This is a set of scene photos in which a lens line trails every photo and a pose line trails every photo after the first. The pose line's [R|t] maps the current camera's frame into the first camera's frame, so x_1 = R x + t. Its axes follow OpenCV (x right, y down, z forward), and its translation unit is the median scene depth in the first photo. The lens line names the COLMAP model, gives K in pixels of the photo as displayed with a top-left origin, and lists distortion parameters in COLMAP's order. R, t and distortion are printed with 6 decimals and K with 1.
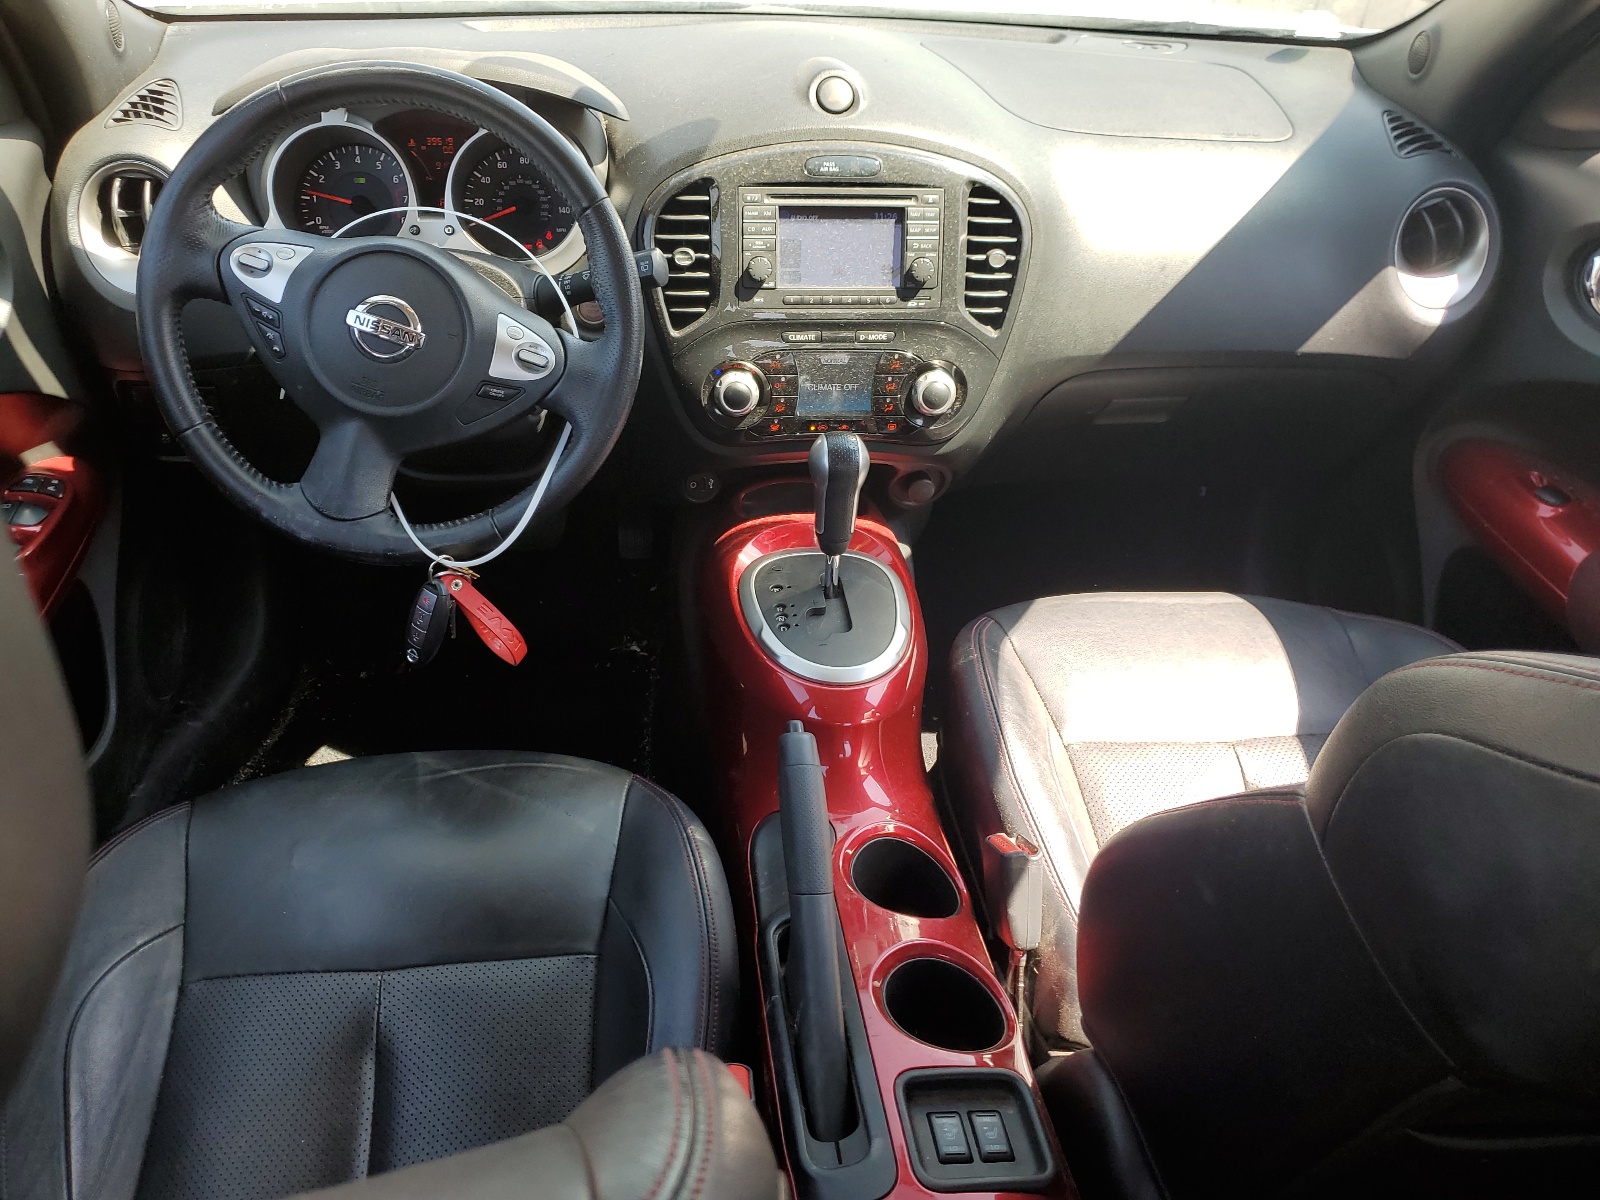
lens RADIAL K [[1223.6, 0, 797.6], [0, 1223.6, 598.7], [0, 0, 1]] dist [-0.007351, -0.001742]
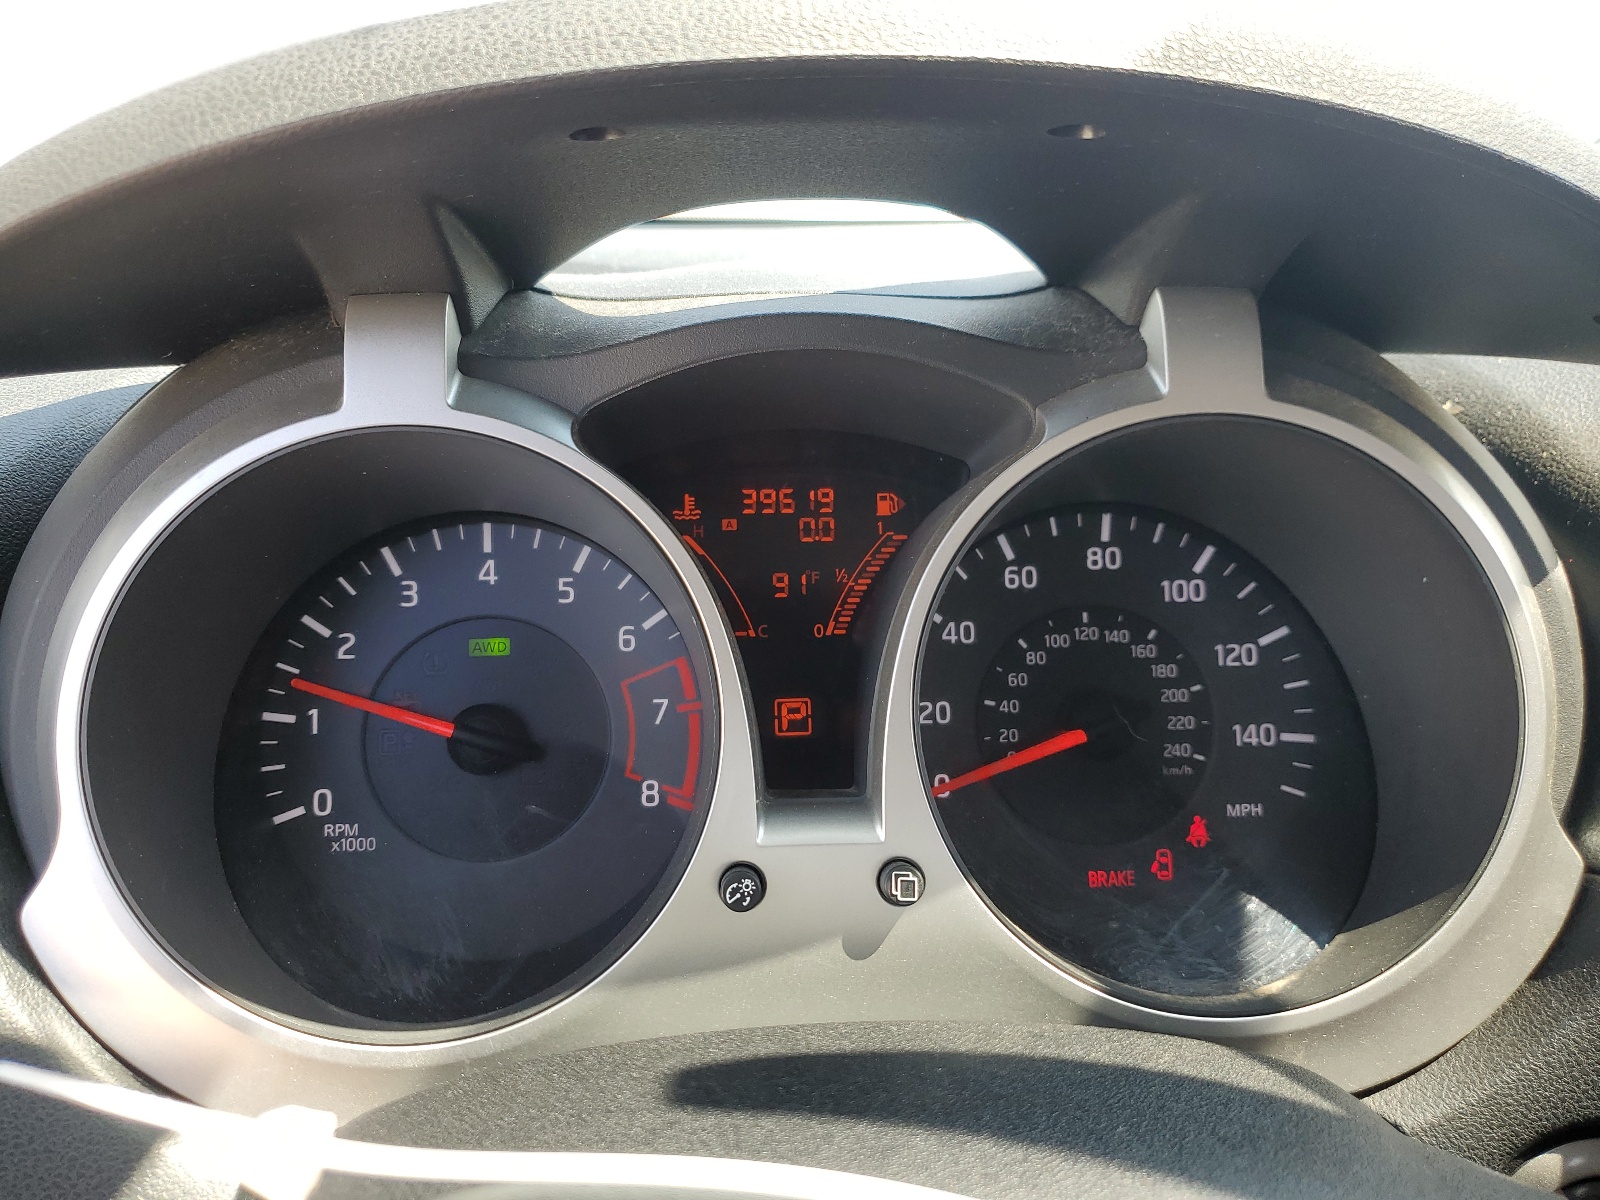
lens RADIAL K [[1223.6, 0, 800.4], [0, 1223.6, 600.8], [0, 0, 1]] dist [-0.007351, -0.001742]
pose [[0.997865, -0.028037, -0.058992, -0.277414], [0.007661, 0.947188, -0.320587, -0.268526], [0.064865, 0.319450, 0.945380, 0.756616]]
